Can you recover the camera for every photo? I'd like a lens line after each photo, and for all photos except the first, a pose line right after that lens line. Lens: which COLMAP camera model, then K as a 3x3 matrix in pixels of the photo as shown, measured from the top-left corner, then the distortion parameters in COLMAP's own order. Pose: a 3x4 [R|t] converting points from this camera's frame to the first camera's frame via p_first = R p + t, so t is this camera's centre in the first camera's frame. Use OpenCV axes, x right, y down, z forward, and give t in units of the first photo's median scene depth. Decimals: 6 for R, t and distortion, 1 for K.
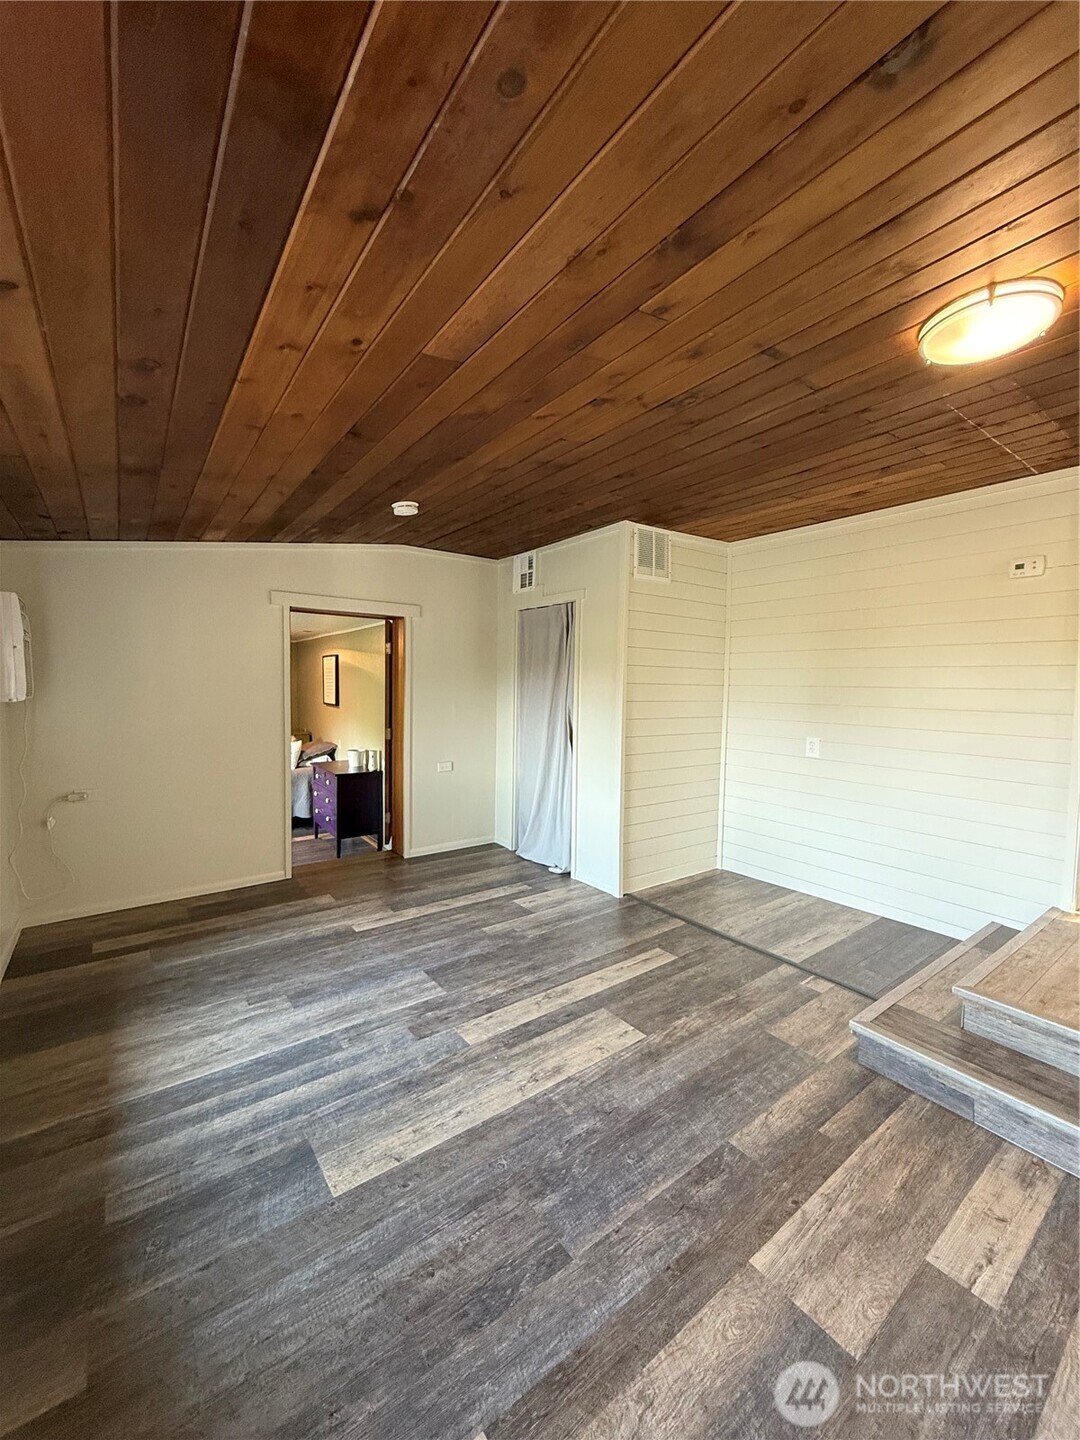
lens RADIAL K [[575.1, 0, 541.9], [0, 575.1, 716.4], [0, 0, 1]] dist [-0.002542, 0.001288]
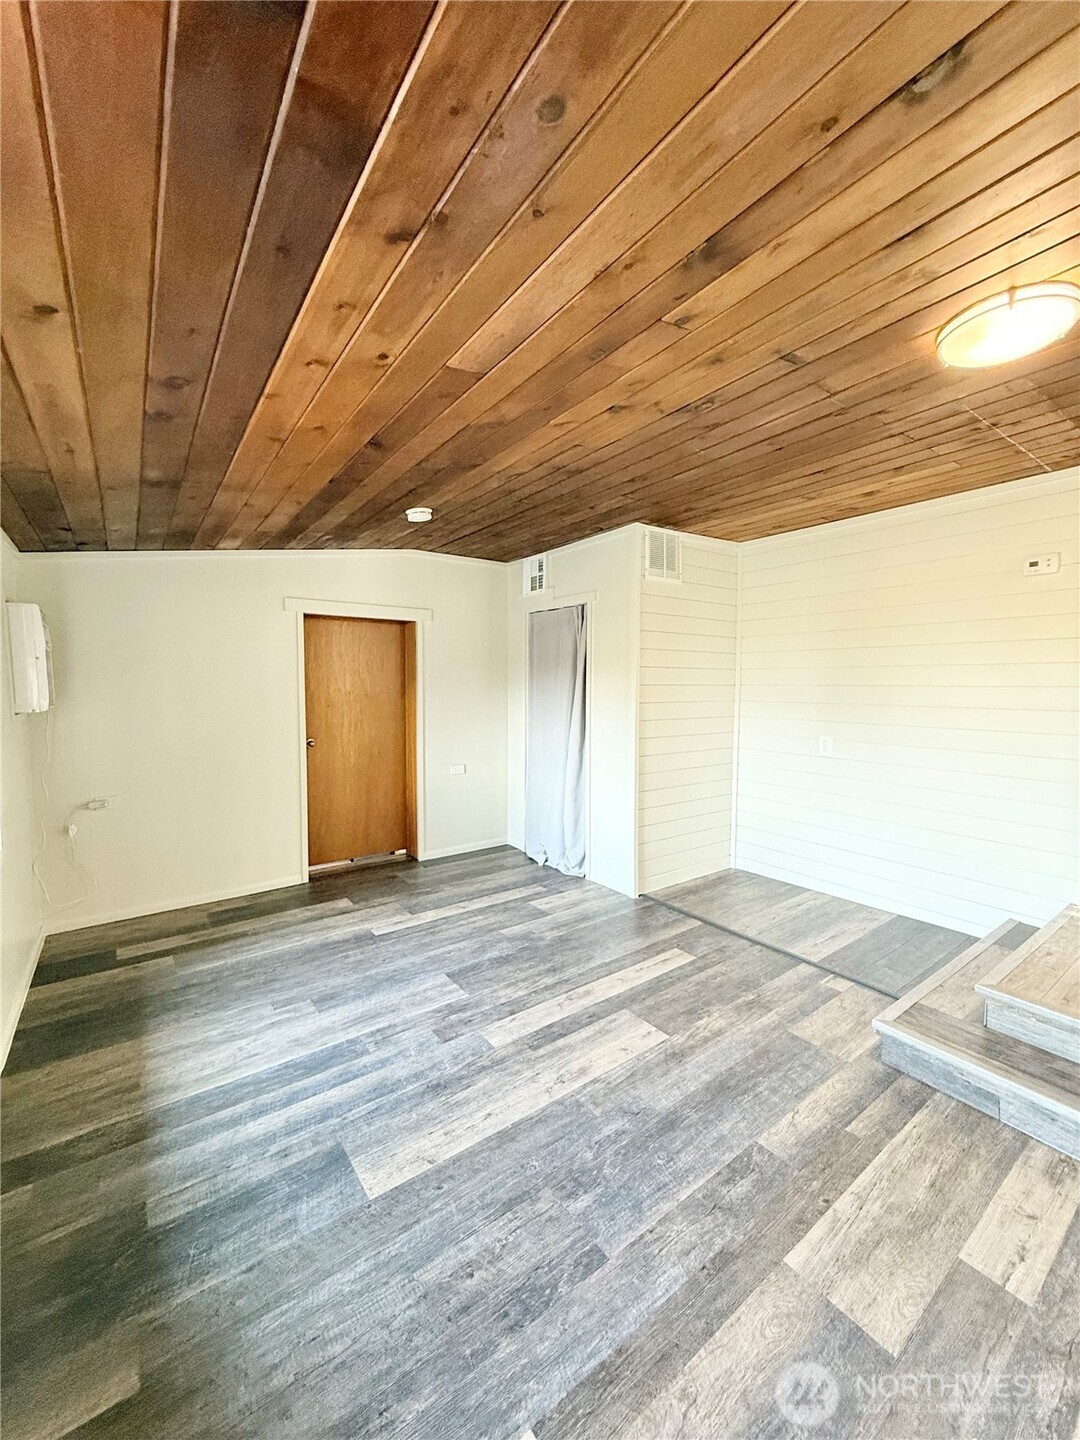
lens RADIAL K [[575.1, 0, 542.2], [0, 575.1, 716.7], [0, 0, 1]] dist [-0.002542, 0.001288]
pose [[0.999896, -0.013027, -0.006165, -0.025986], [0.013038, 0.999913, 0.001807, -0.009065], [0.006141, -0.001888, 0.999979, -0.007252]]
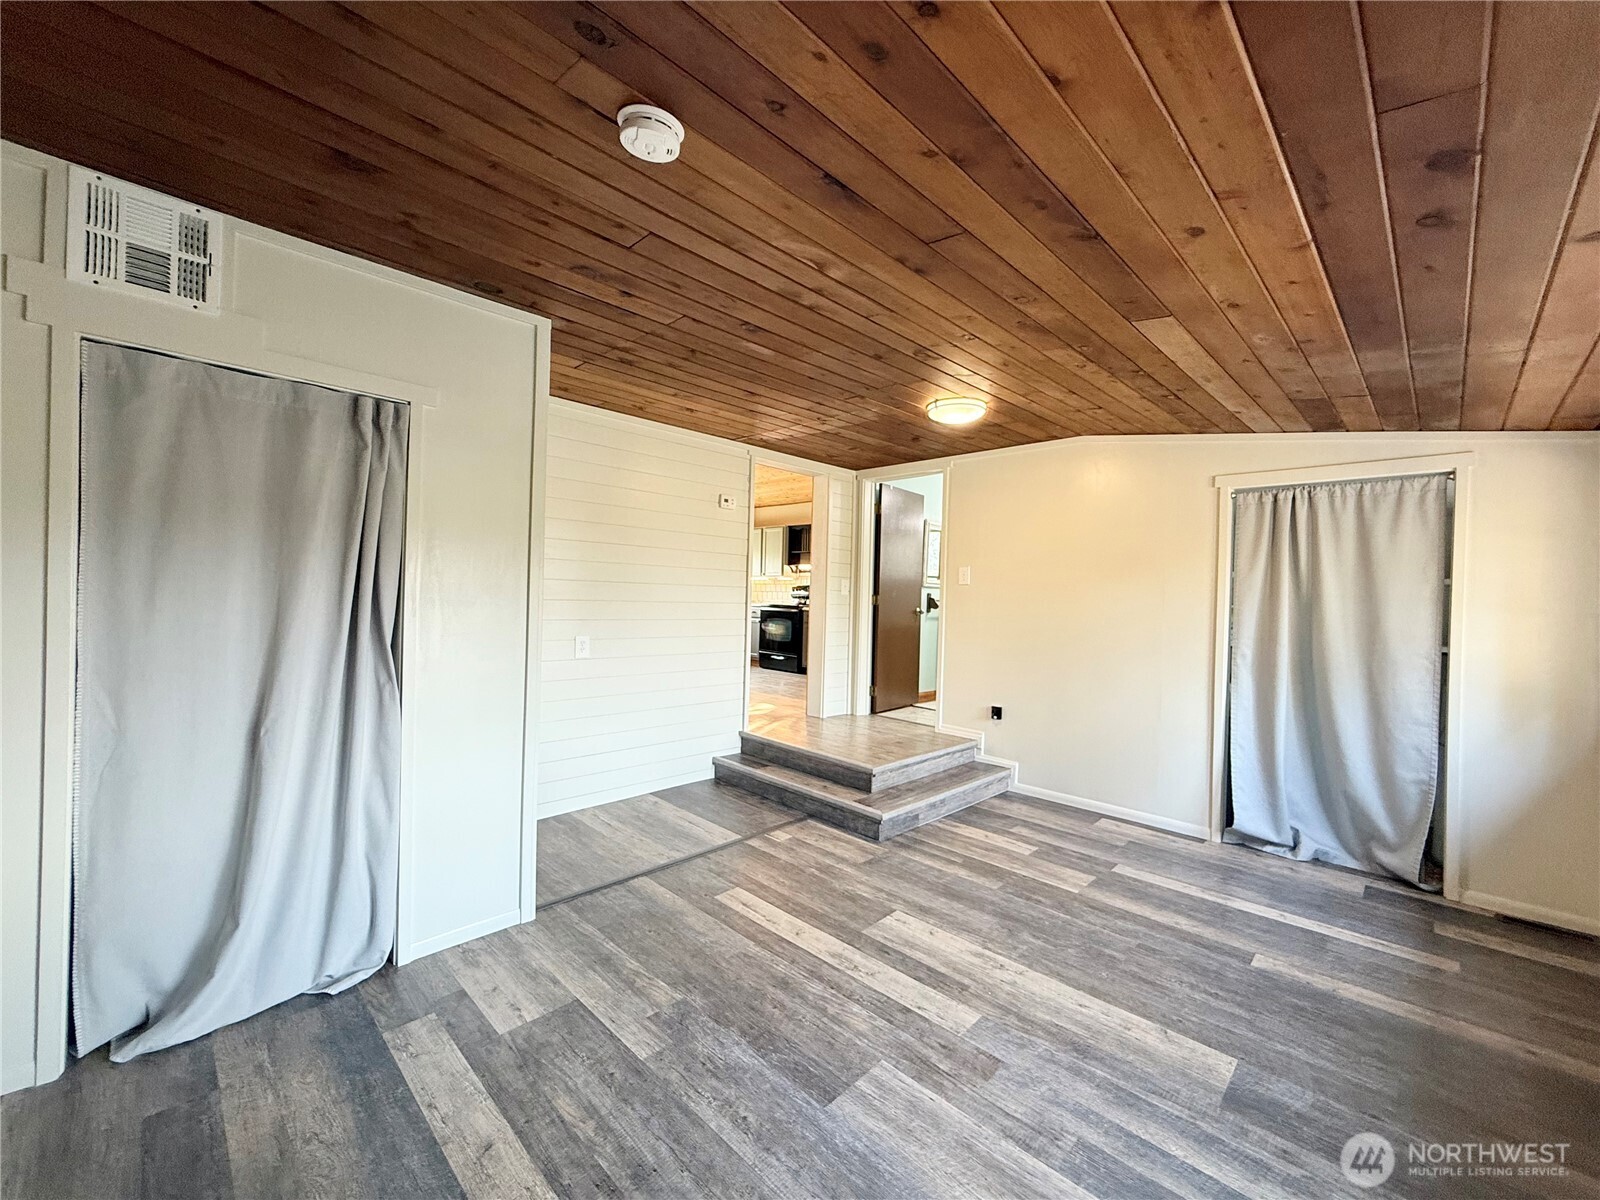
lens RADIAL K [[639.0, 0, 794.0], [0, 639.0, 600.6], [0, 0, 1]] dist [-0.002542, 0.001288]
pose [[-0.146686, -0.025065, 0.988866, -0.901405], [0.025758, 0.999243, 0.029149, -0.063704], [-0.988848, 0.029747, -0.145929, 1.261047]]
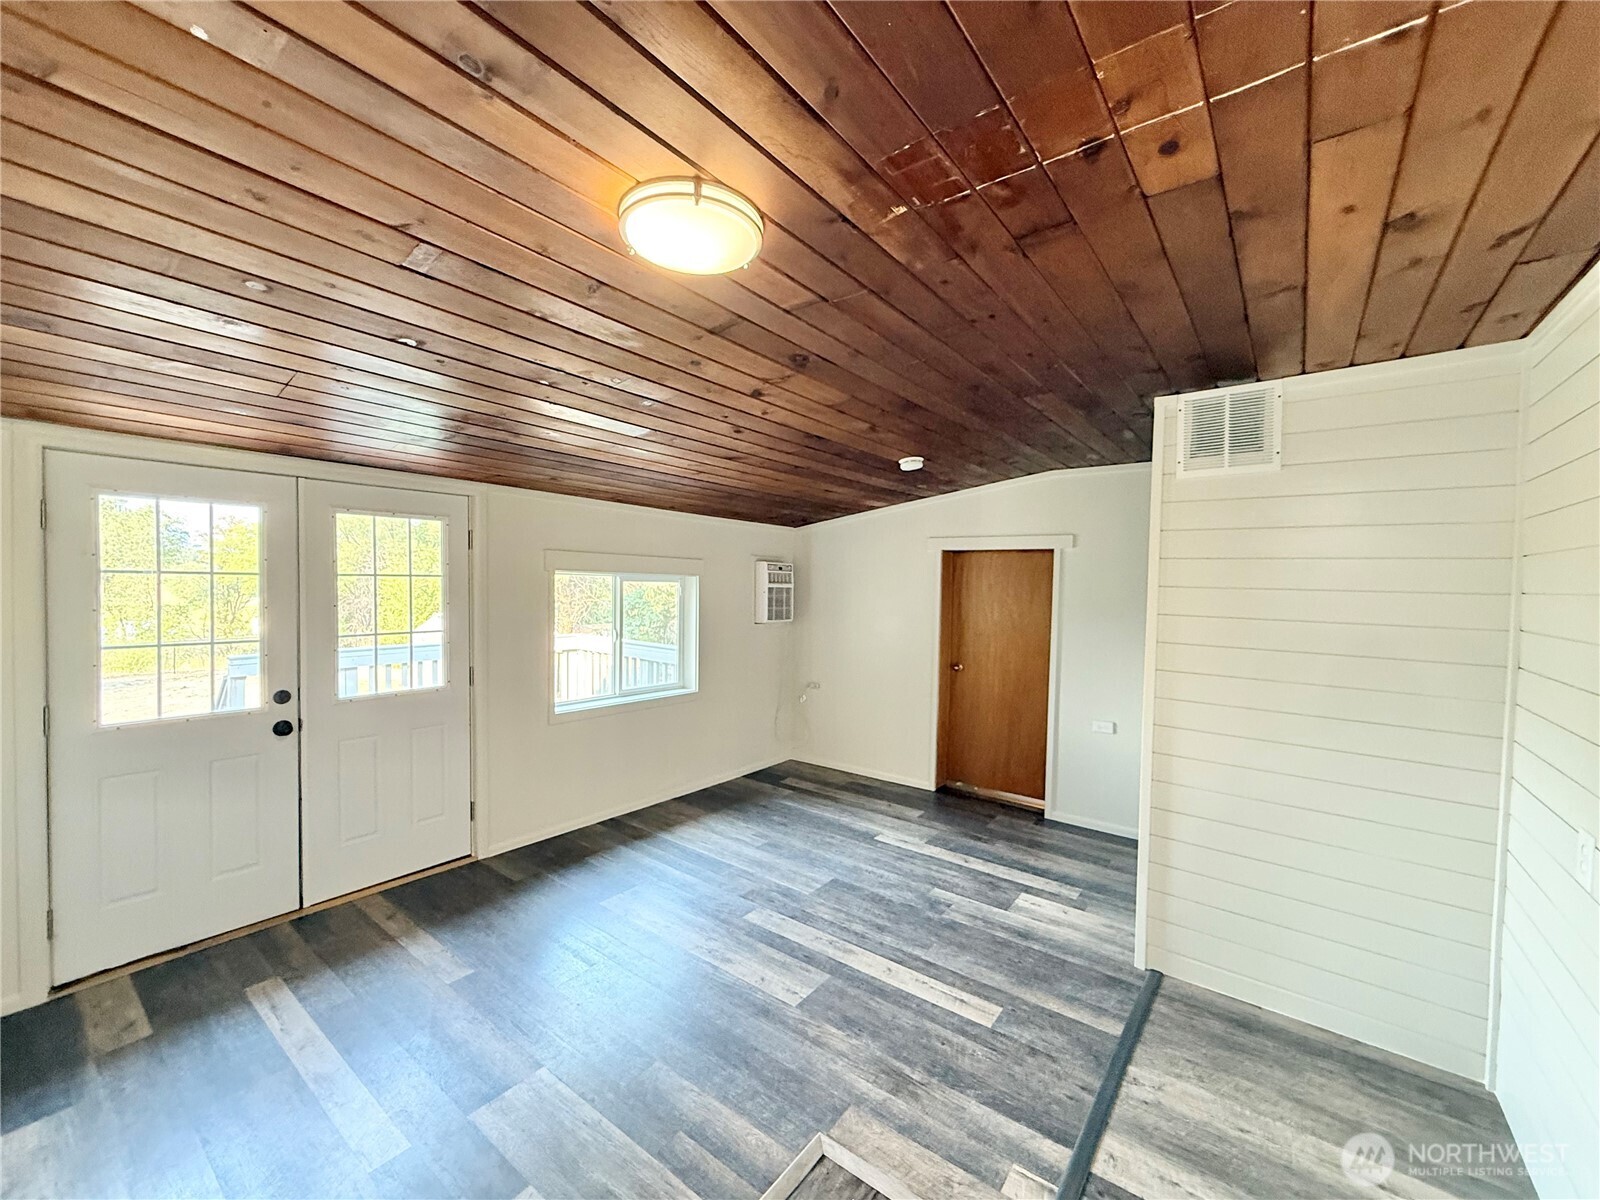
lens RADIAL K [[639.0, 0, 792.8], [0, 639.0, 601.0], [0, 0, 1]] dist [-0.002542, 0.001288]
pose [[0.272690, 0.021241, -0.961867, 1.115922], [-0.072260, 0.997385, 0.001540, -0.114988], [0.959384, 0.069085, 0.273512, 0.613226]]
